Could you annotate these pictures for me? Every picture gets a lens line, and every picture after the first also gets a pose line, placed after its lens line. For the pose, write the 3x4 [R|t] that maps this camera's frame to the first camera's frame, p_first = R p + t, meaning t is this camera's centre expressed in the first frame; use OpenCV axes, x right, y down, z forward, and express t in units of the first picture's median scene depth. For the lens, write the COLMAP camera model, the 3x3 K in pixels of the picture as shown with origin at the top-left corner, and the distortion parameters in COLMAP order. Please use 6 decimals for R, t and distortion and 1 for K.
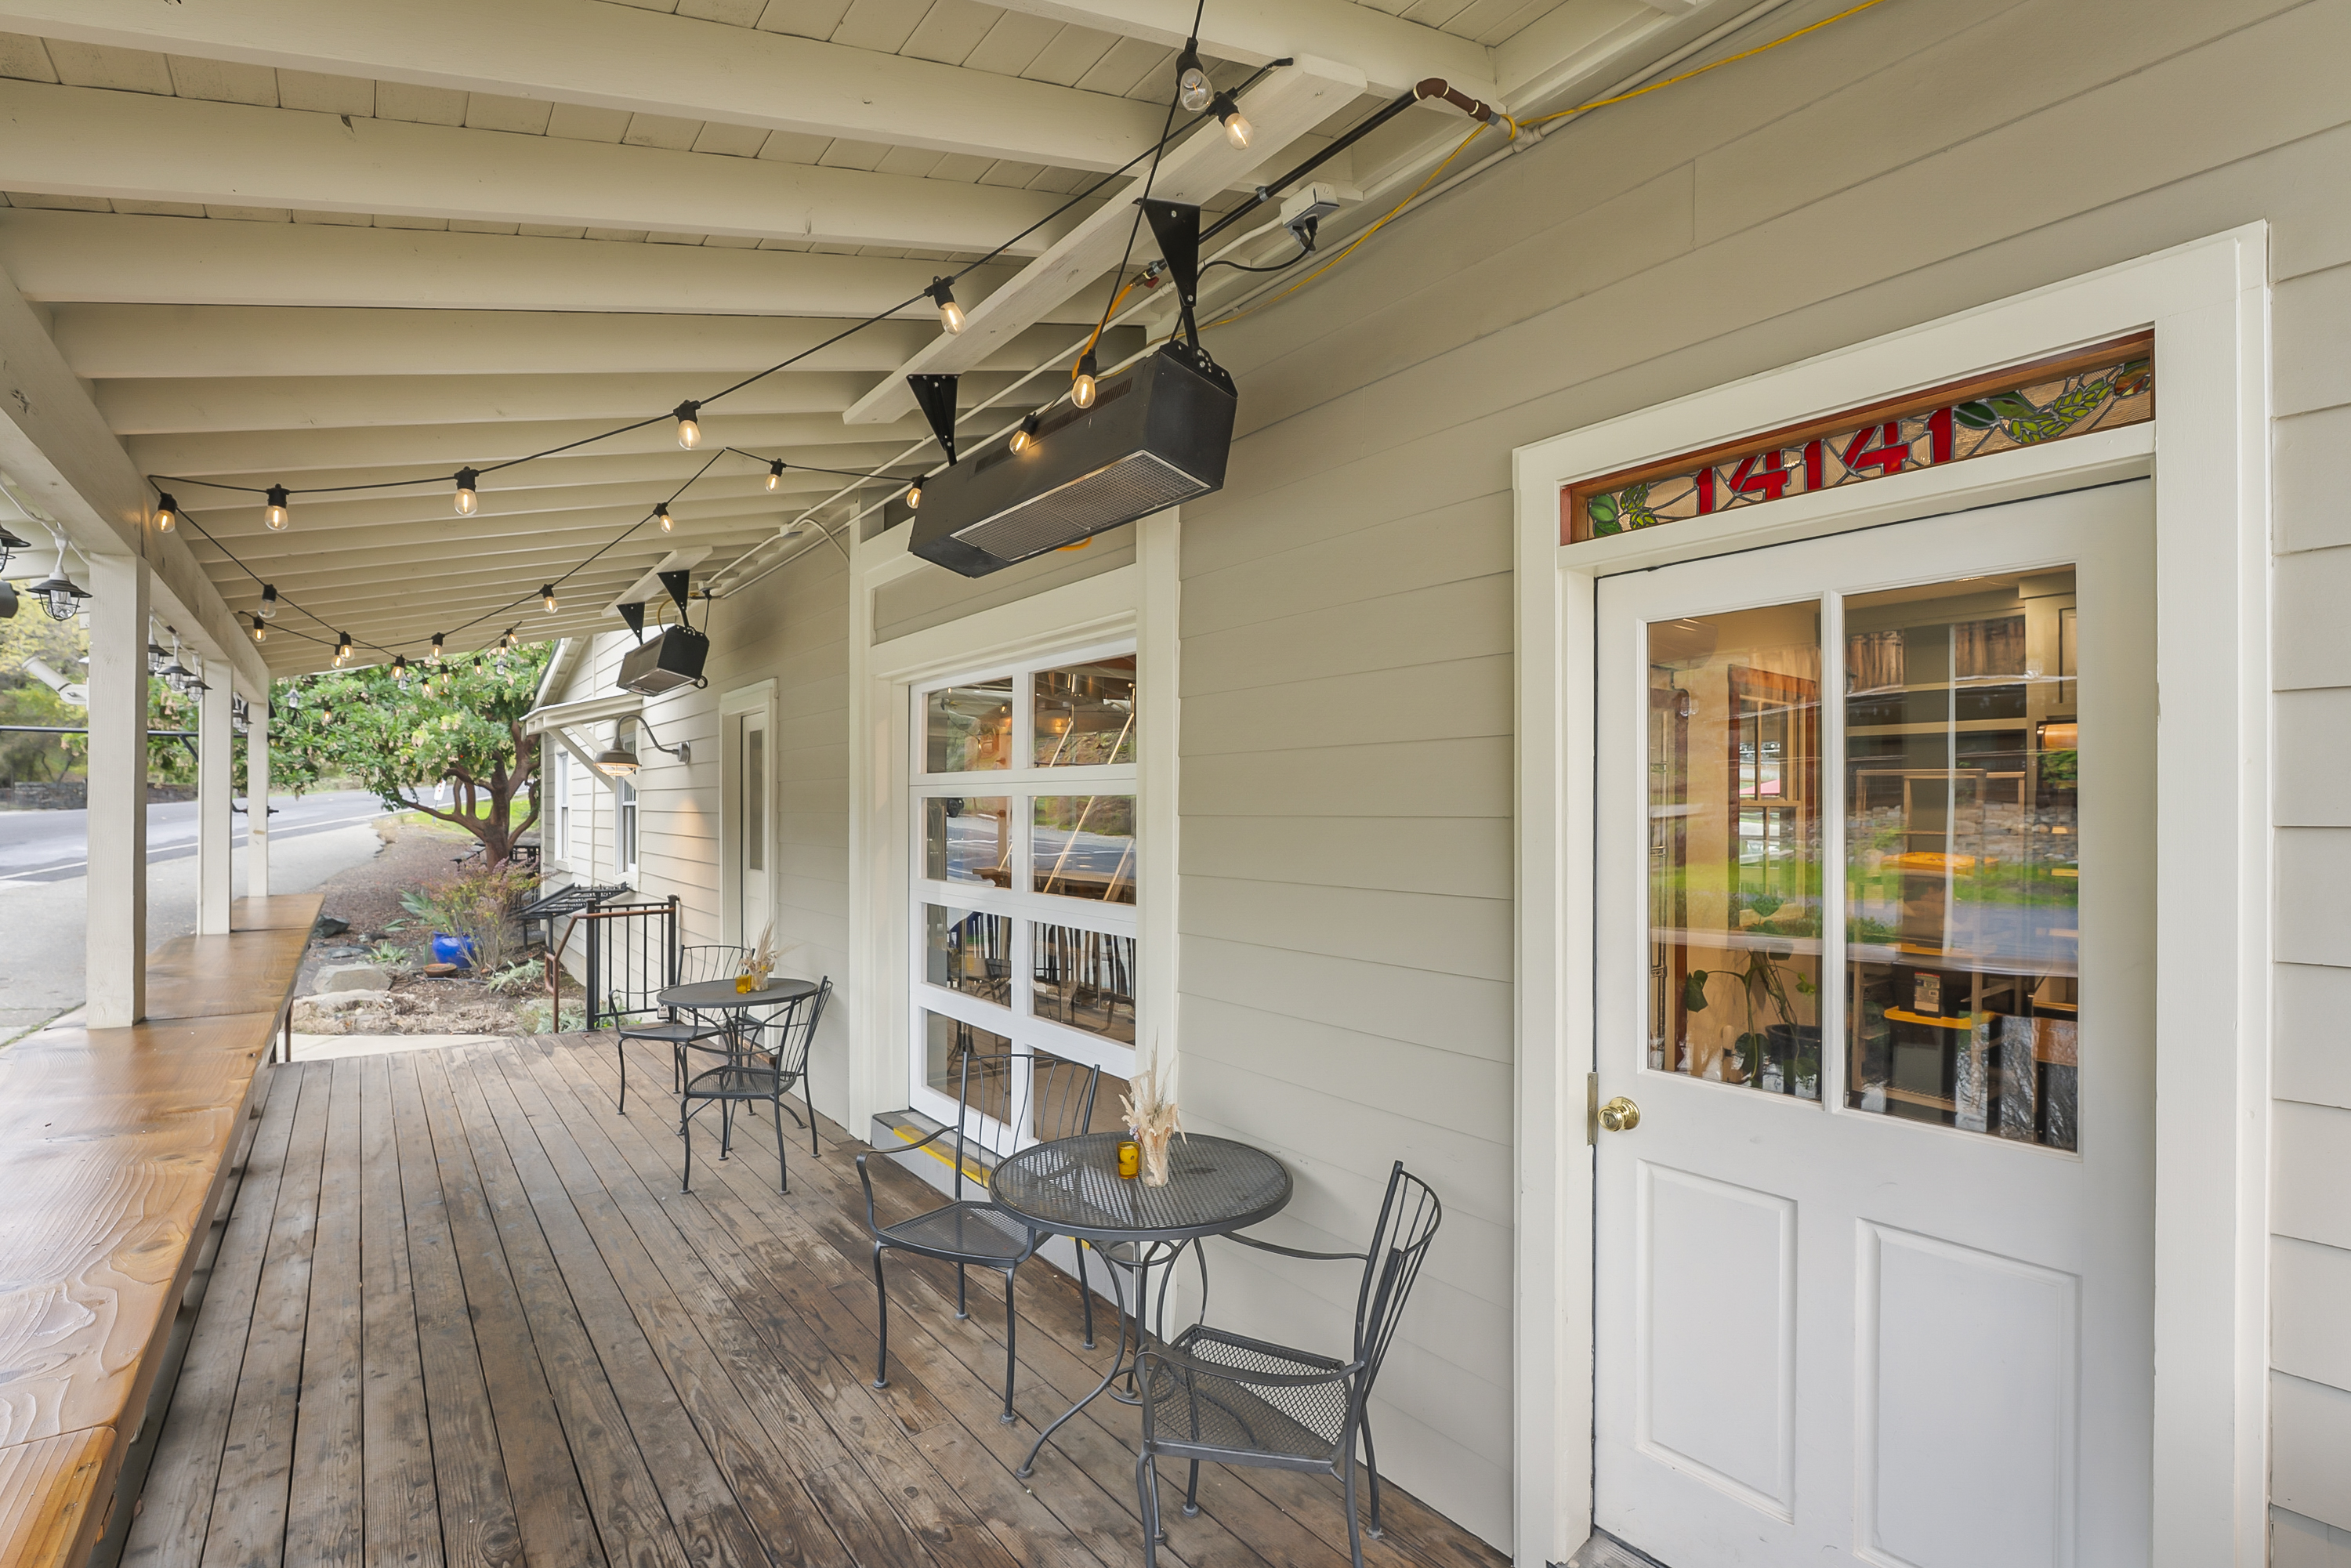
lens RADIAL K [[1051.8, 0, 1168.0], [0, 1051.8, 798.5], [0, 0, 1]] dist [-0.000474, -0.000124]
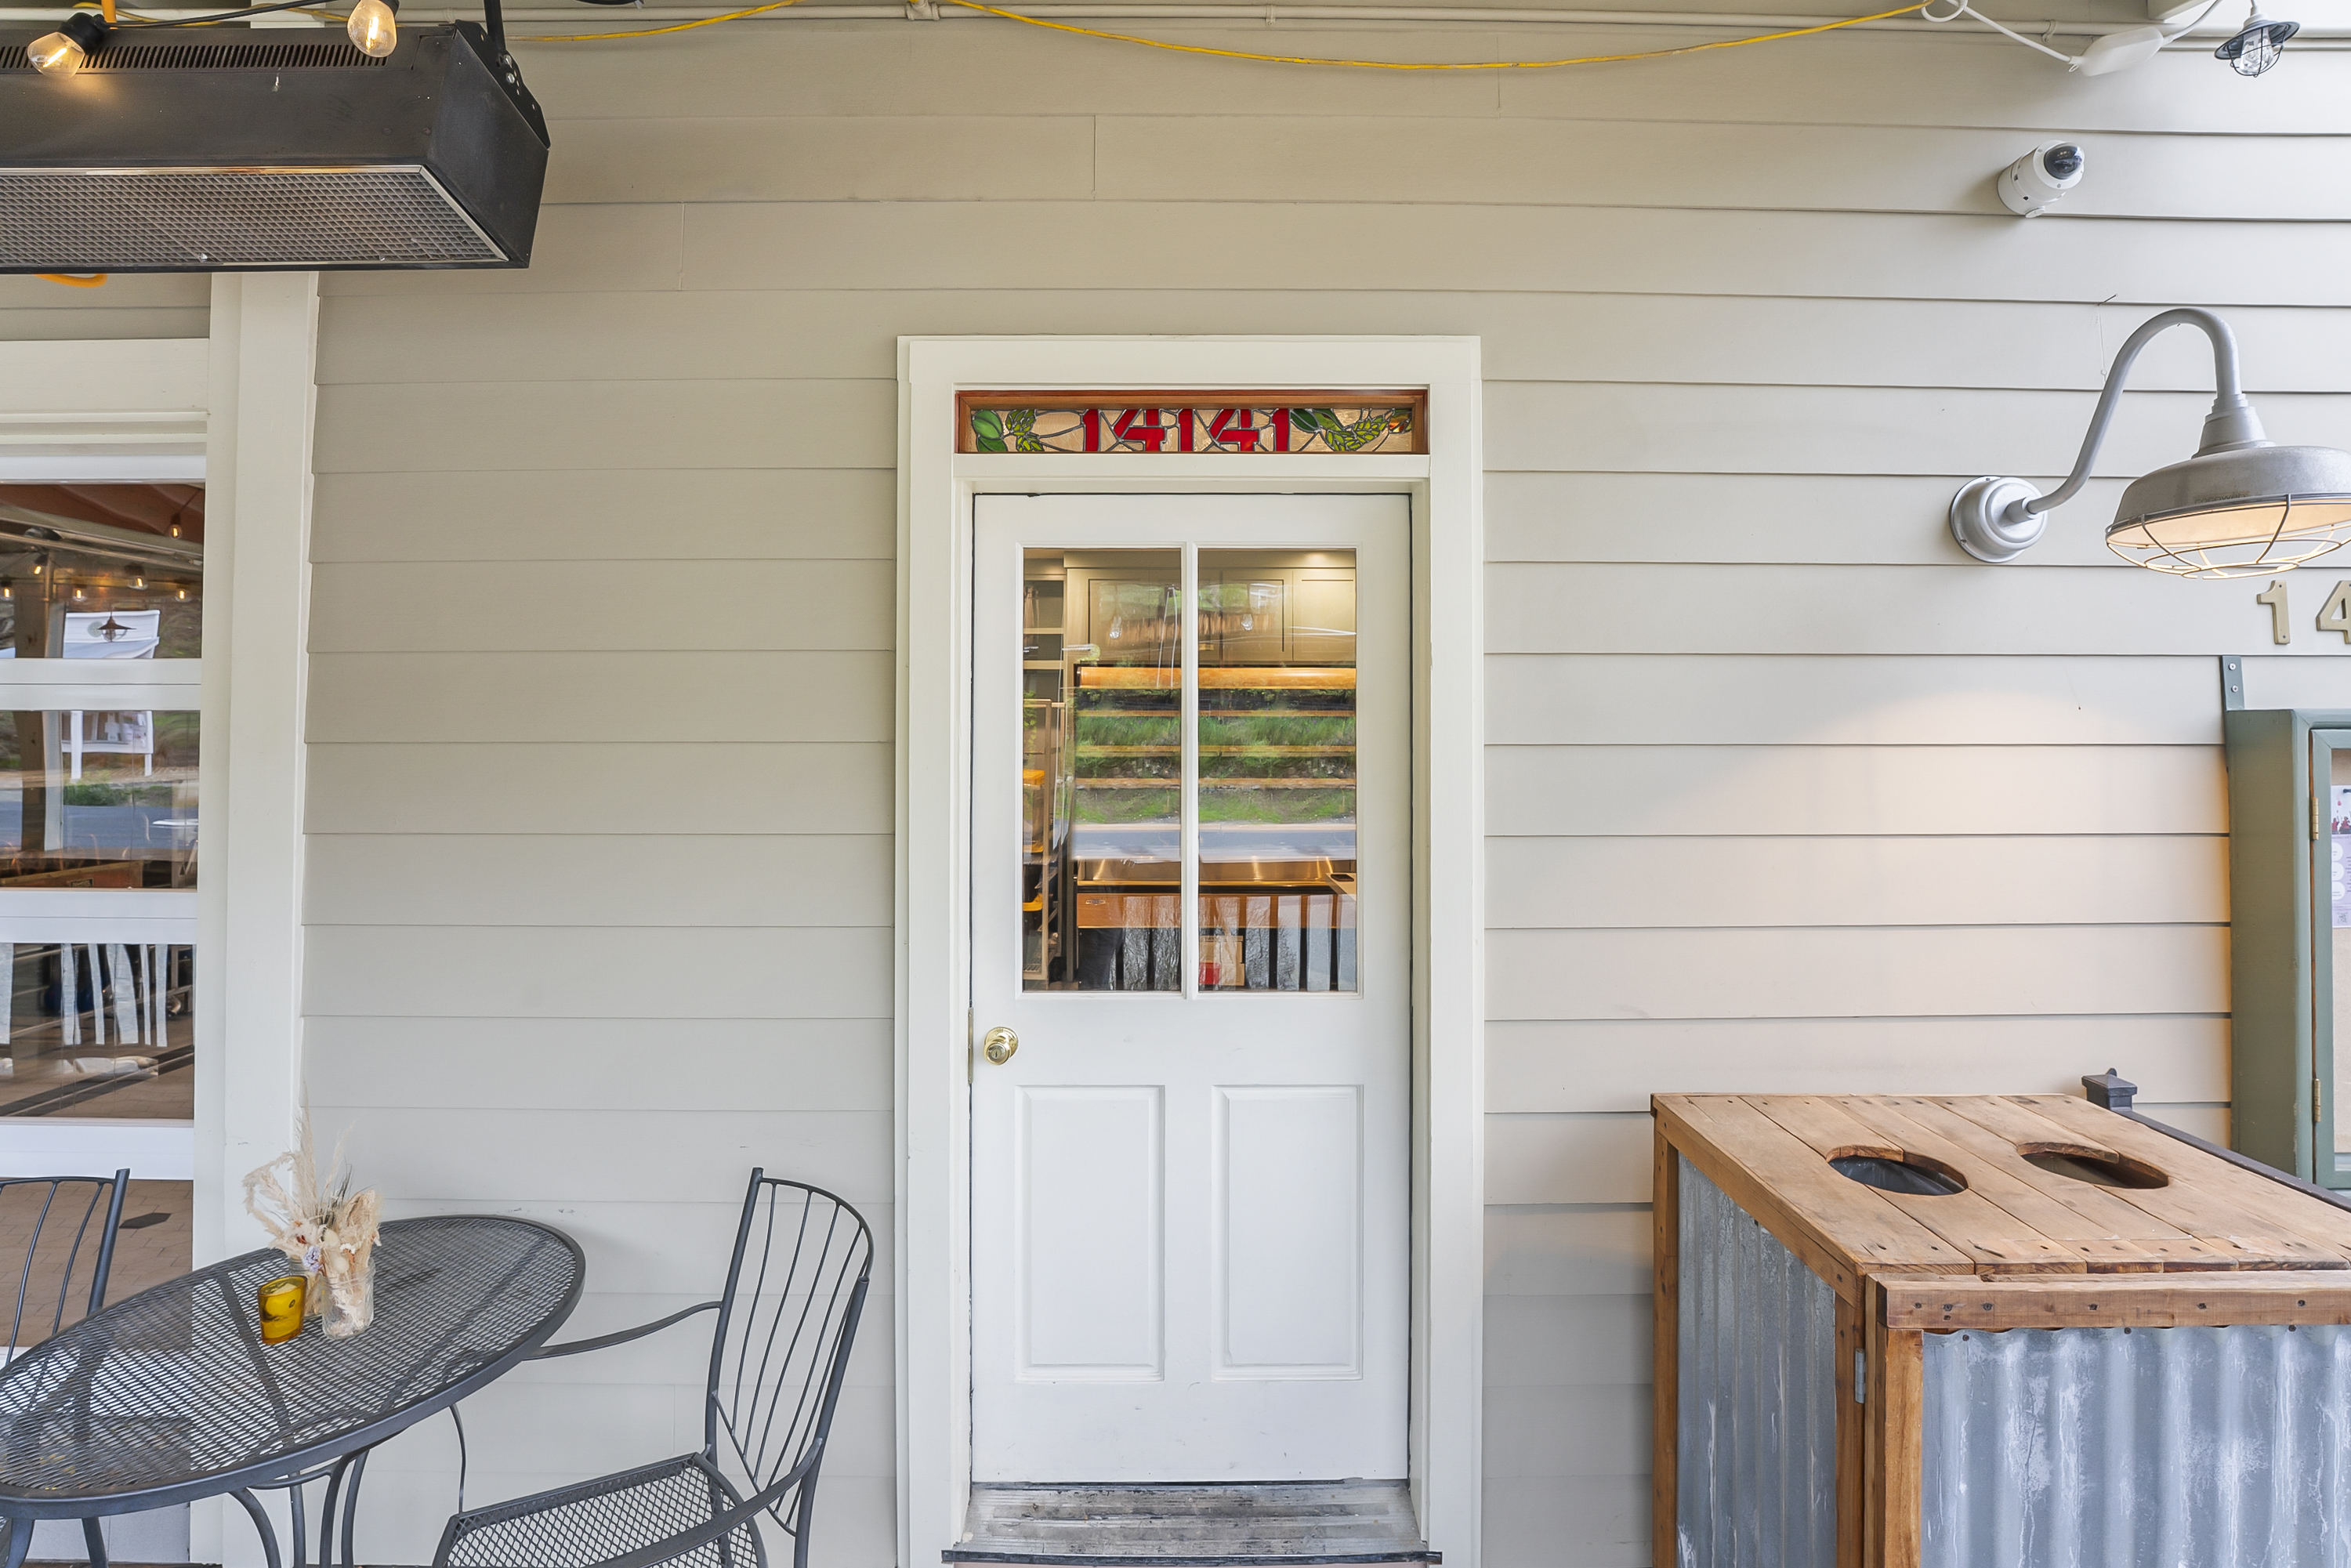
lens RADIAL K [[1042.8, 0, 1178.2], [0, 1042.8, 706.4], [0, 0, 1]] dist [-0.009342, 0.000252]
pose [[0.620828, 0.018619, 0.783726, -0.232639], [-0.007505, 0.999813, -0.017807, 0.001483], [-0.783911, 0.005173, 0.620852, 0.268858]]
